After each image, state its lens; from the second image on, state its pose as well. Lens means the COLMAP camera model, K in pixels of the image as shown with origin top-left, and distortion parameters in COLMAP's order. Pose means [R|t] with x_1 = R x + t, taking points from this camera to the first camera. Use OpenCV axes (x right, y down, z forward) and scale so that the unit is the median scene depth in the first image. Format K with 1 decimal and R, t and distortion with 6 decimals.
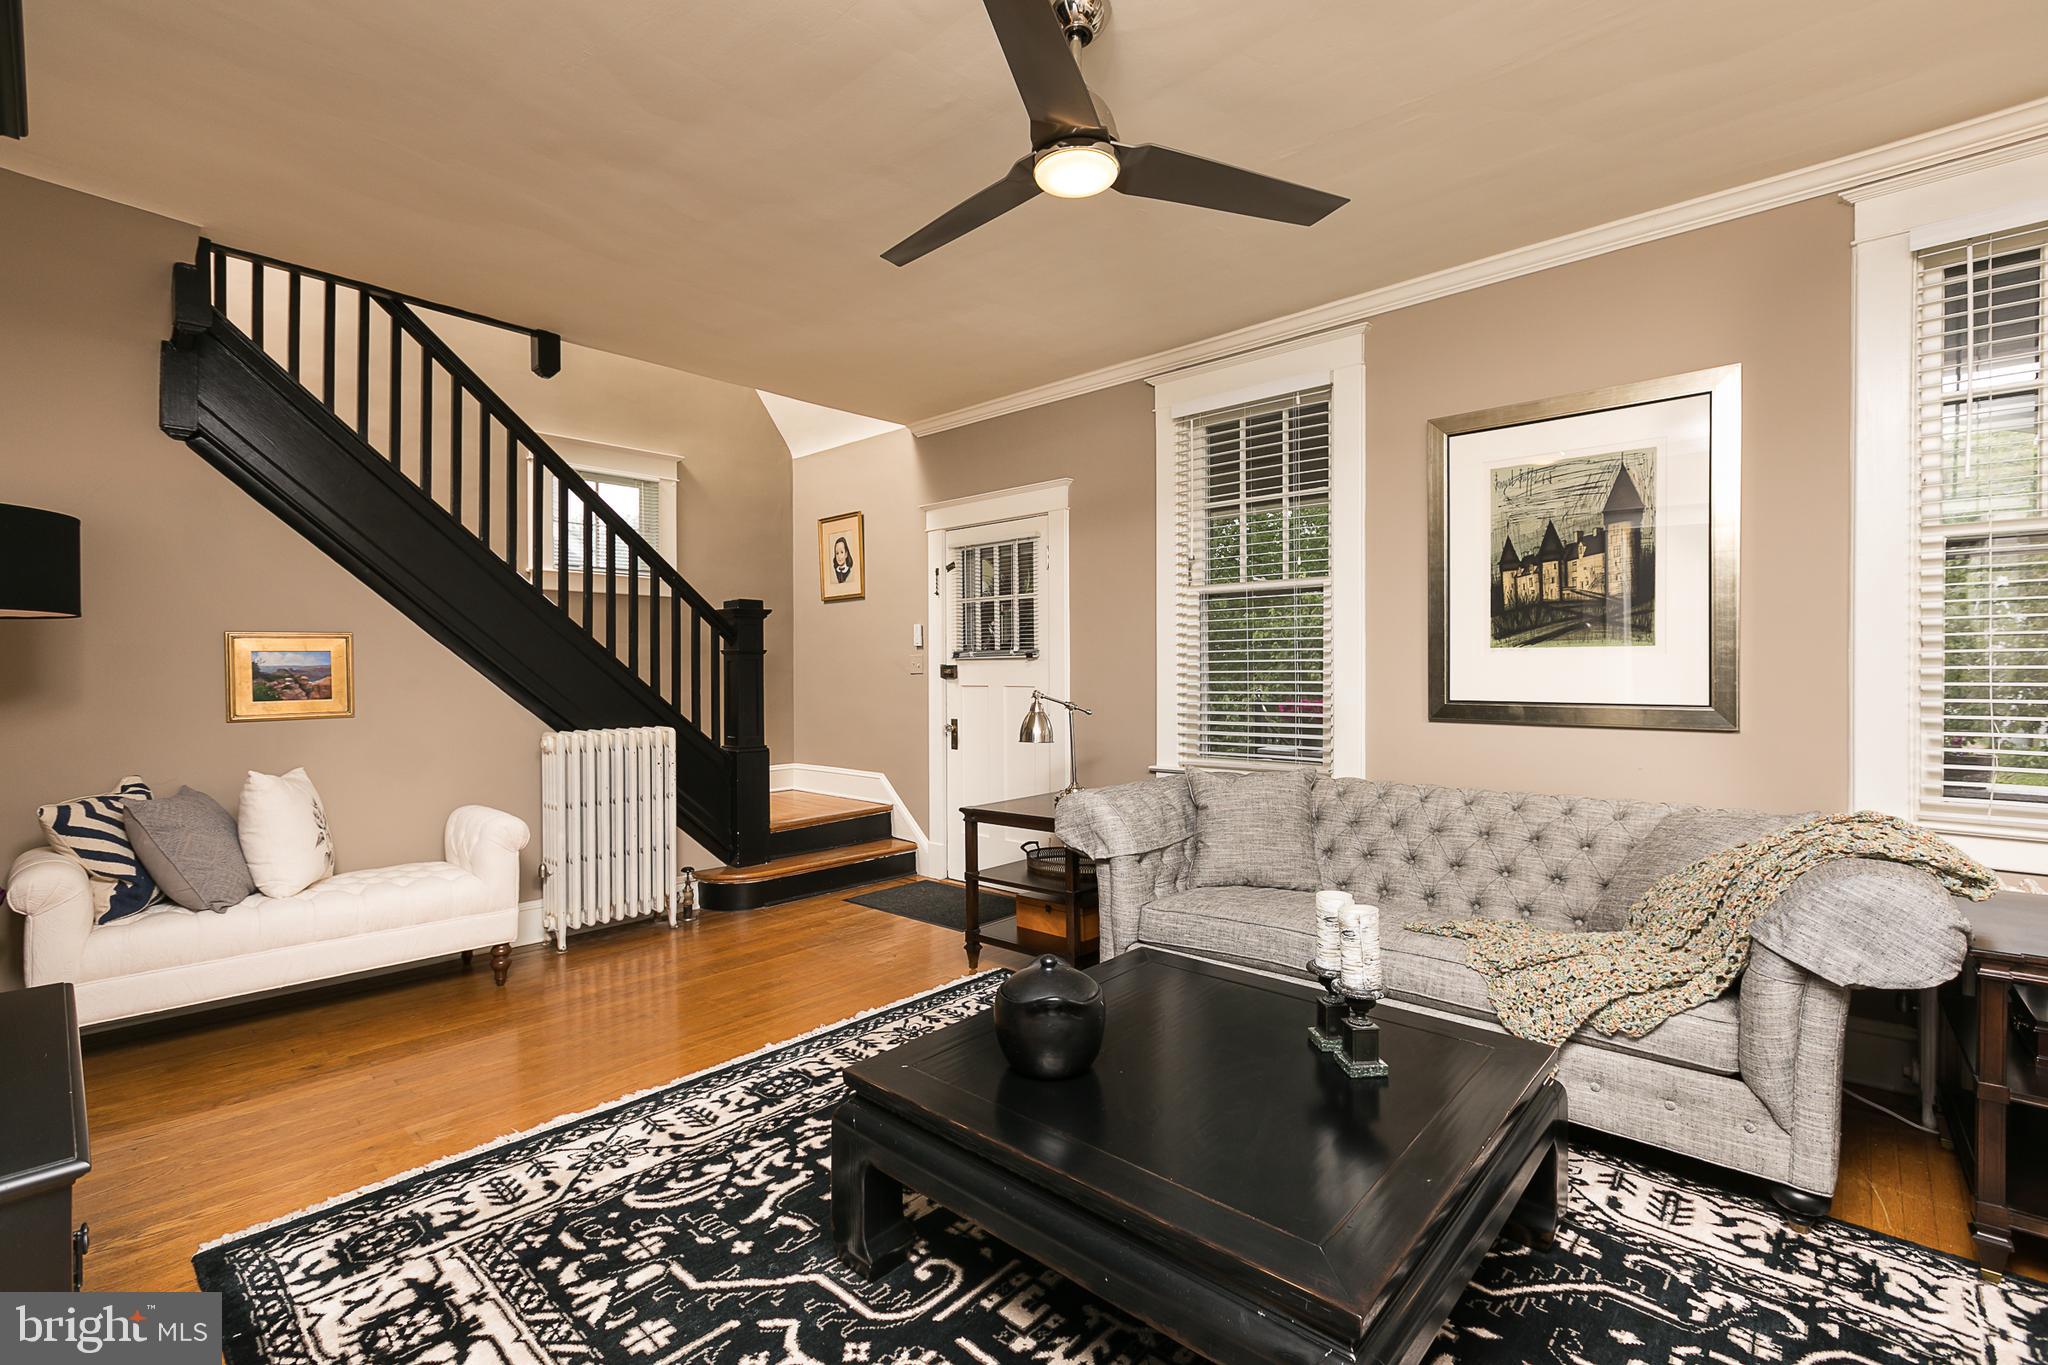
lens RADIAL K [[907.3, 0, 1024.0], [0, 907.3, 682.5], [0, 0, 1]] dist [-0.001826, -0.000718]
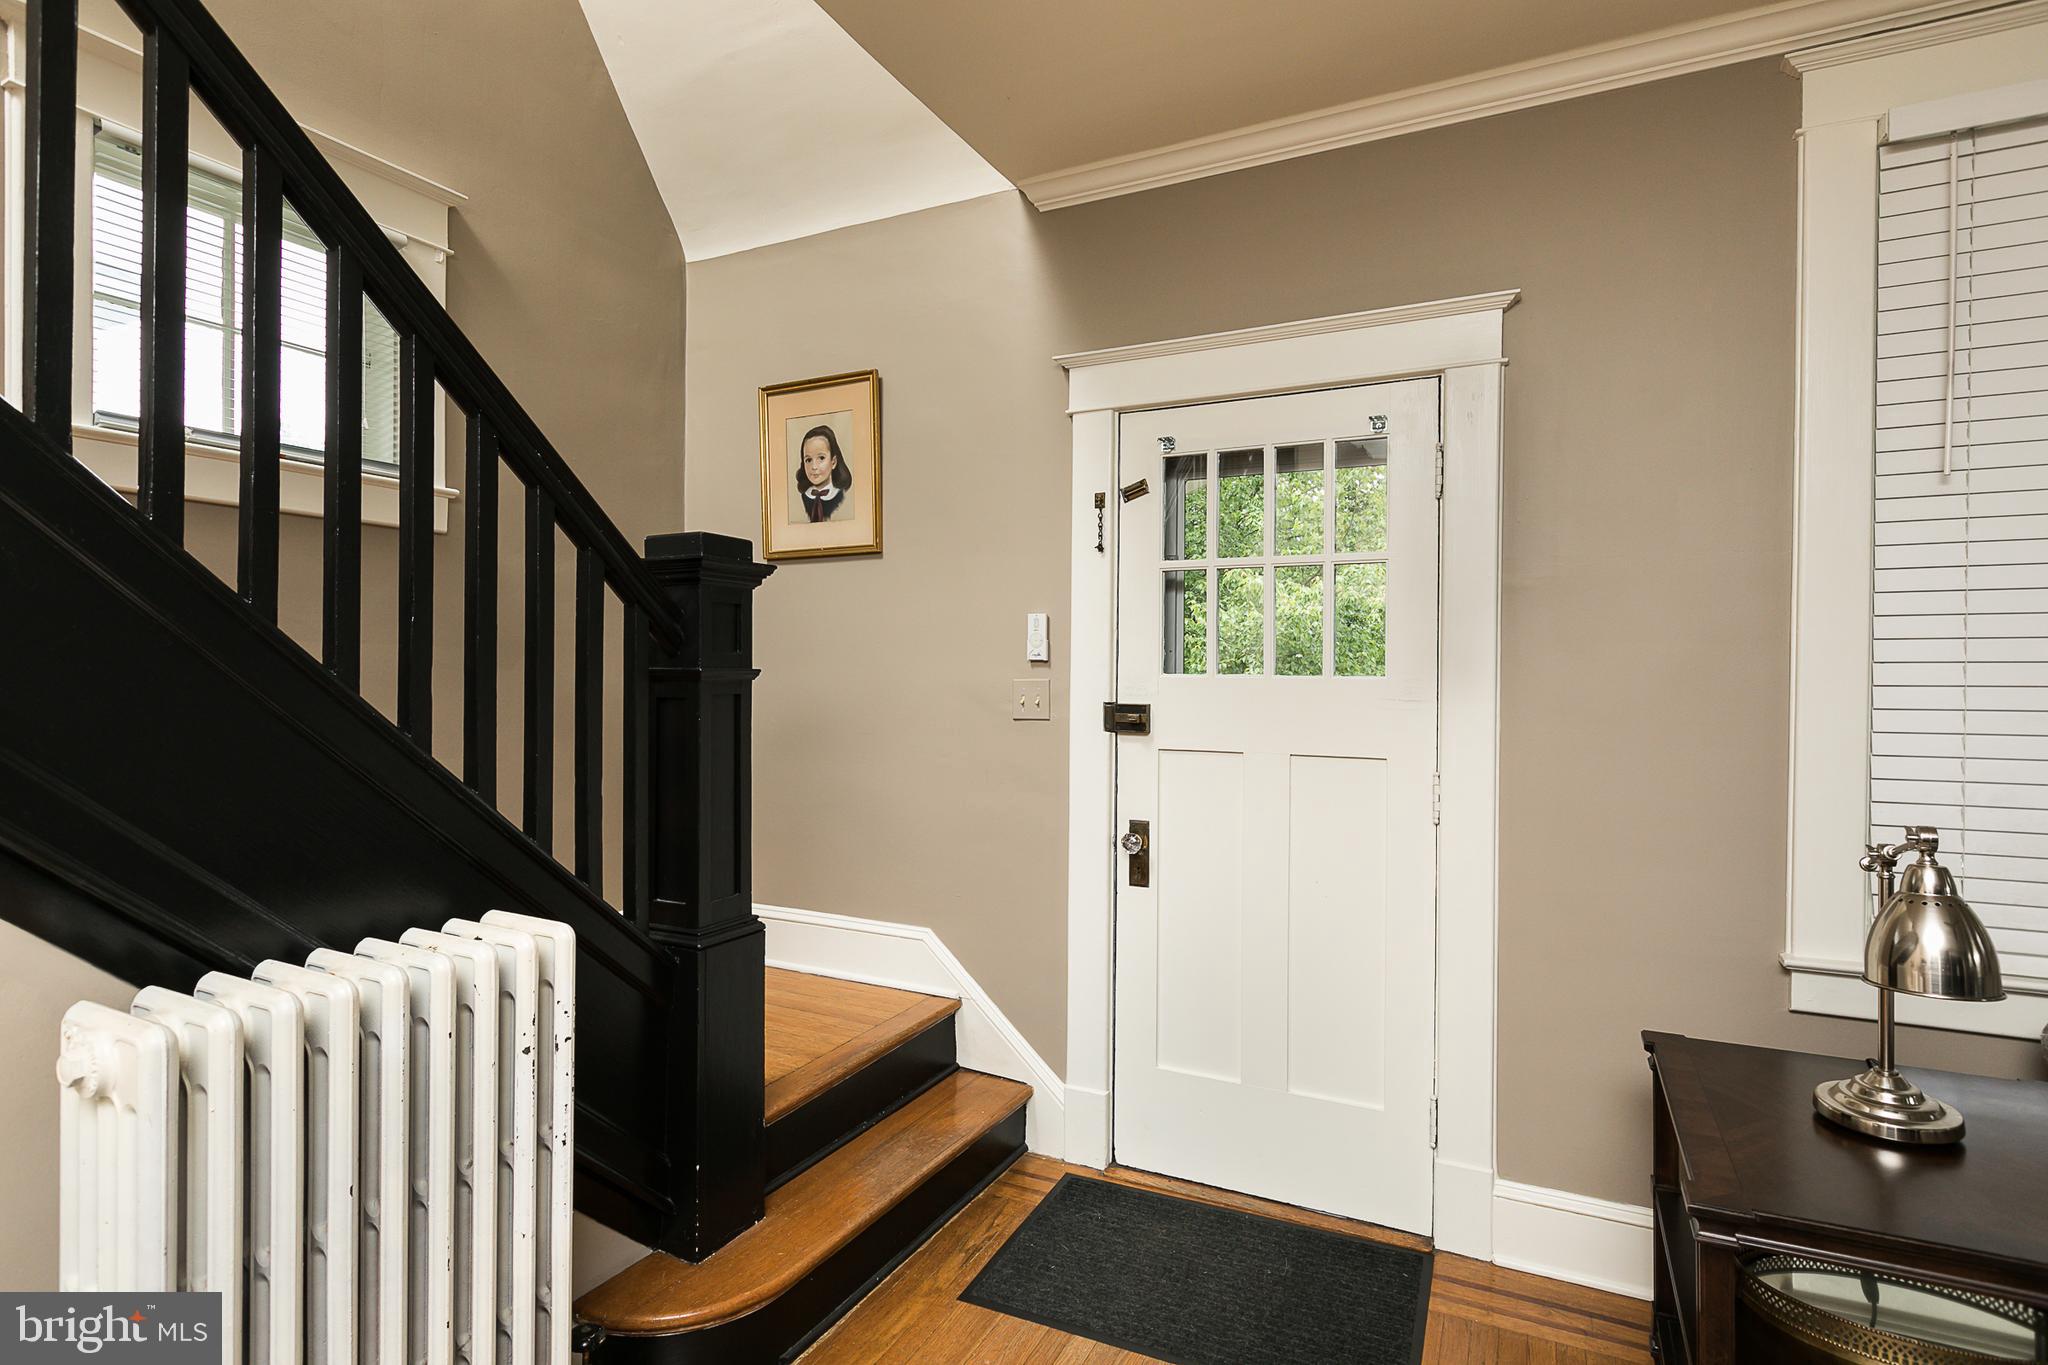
lens RADIAL K [[1041.1, 0, 1024.0], [0, 1041.1, 682.5], [0, 0, 1]] dist [0.003338, 0.000780]
pose [[0.963581, 0.004973, 0.267369, -0.272665], [-0.004915, 0.999988, -0.000887, -0.028963], [-0.267370, -0.000460, 0.963594, 0.499983]]
